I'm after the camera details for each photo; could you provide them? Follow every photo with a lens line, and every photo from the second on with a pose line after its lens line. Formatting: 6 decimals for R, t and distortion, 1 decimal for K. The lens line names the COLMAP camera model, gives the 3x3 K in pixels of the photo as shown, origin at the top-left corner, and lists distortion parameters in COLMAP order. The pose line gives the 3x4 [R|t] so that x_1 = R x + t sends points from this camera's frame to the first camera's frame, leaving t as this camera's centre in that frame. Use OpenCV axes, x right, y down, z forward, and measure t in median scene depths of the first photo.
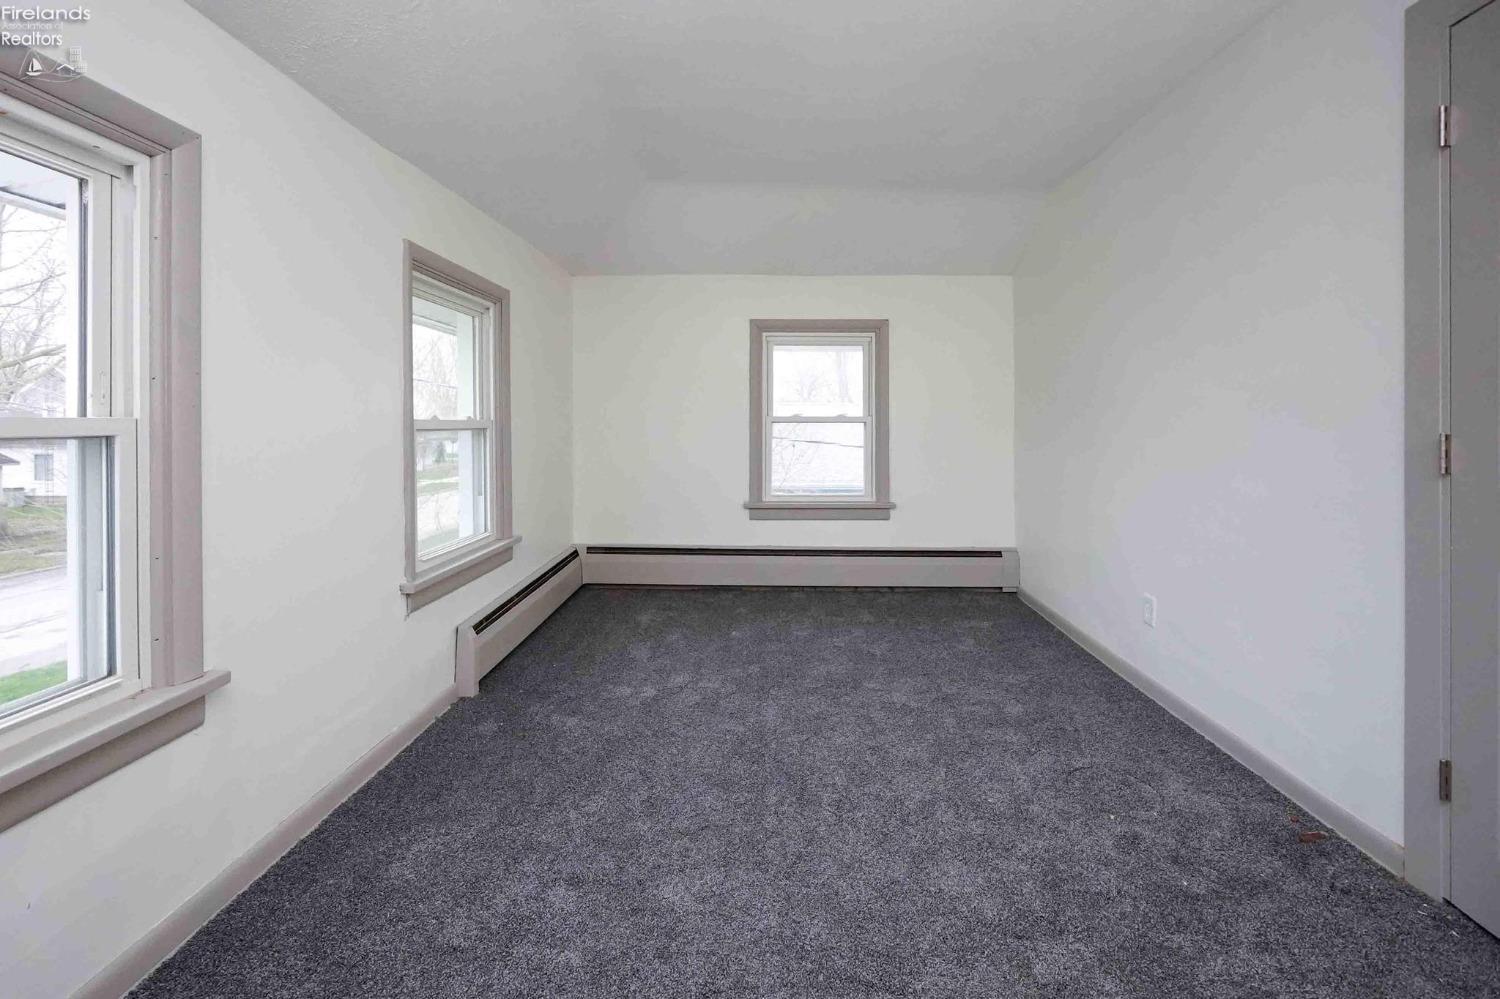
lens RADIAL K [[666.1, 0, 803.6], [0, 666.1, 425.3], [0, 0, 1]] dist [-0.011922, 0.003403]
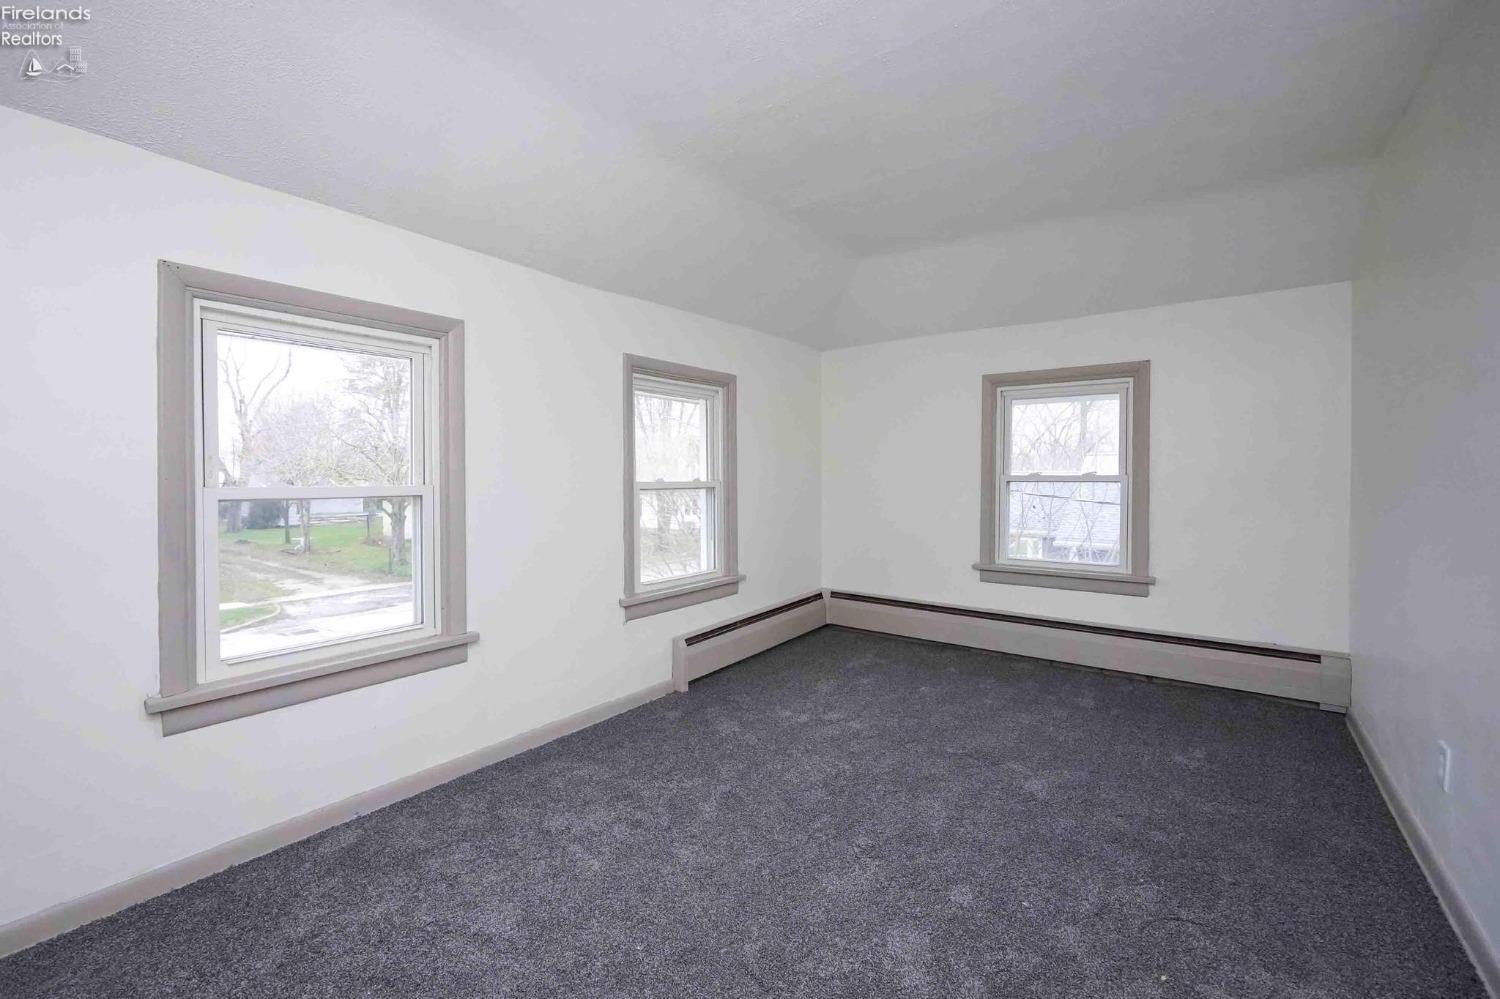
lens RADIAL K [[666.1, 0, 754.3], [0, 666.1, 492.8], [0, 0, 1]] dist [-0.011922, 0.003403]
pose [[0.794357, 0.015962, -0.607241, 0.312952], [-0.001247, 0.999695, 0.024647, -0.014526], [0.607450, -0.018822, 0.794135, 0.033378]]
